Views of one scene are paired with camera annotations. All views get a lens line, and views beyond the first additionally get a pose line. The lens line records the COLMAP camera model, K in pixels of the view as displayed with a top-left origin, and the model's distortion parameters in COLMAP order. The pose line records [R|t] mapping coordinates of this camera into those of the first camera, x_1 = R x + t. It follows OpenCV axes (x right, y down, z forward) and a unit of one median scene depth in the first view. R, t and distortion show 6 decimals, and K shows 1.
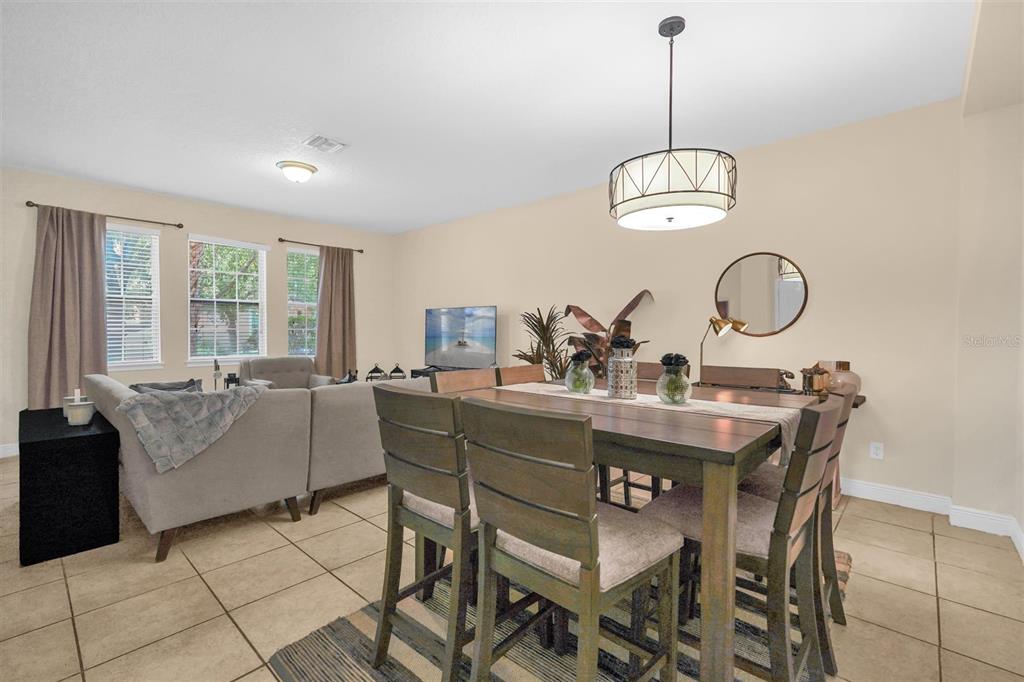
lens RADIAL K [[455.6, 0, 509.1], [0, 455.6, 337.1], [0, 0, 1]] dist [0.000782, 0.000091]
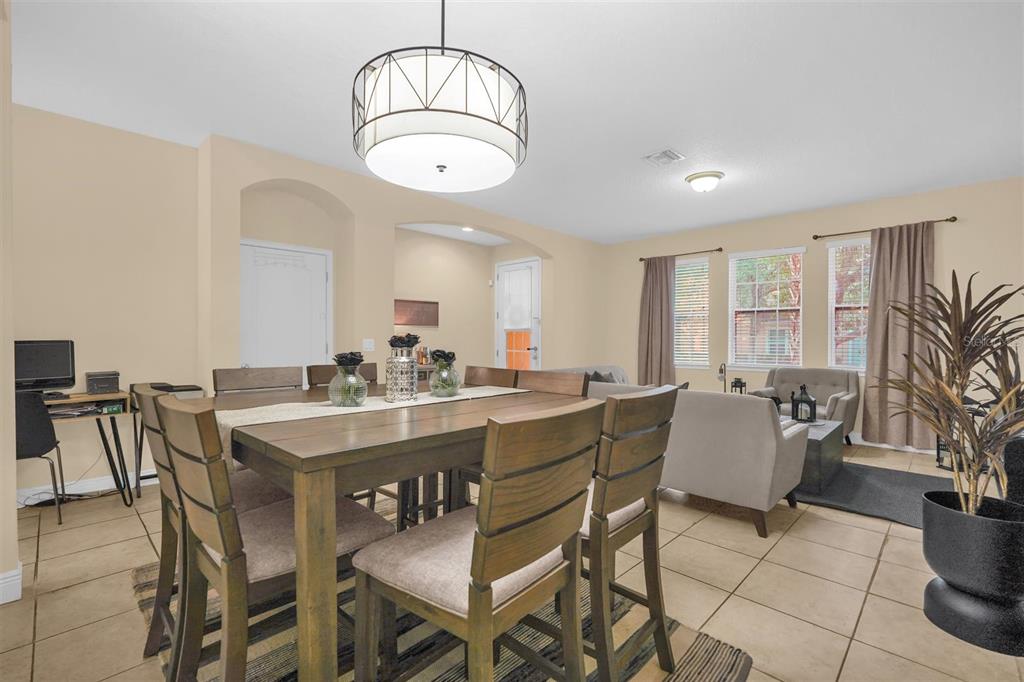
lens RADIAL K [[455.6, 0, 509.1], [0, 455.6, 337.1], [0, 0, 1]] dist [0.000782, 0.000091]
pose [[-0.046541, -0.000273, -0.998916, 0.467700], [-0.017717, 0.999843, 0.000552, -0.003089], [0.998759, 0.017723, -0.046539, 0.462372]]
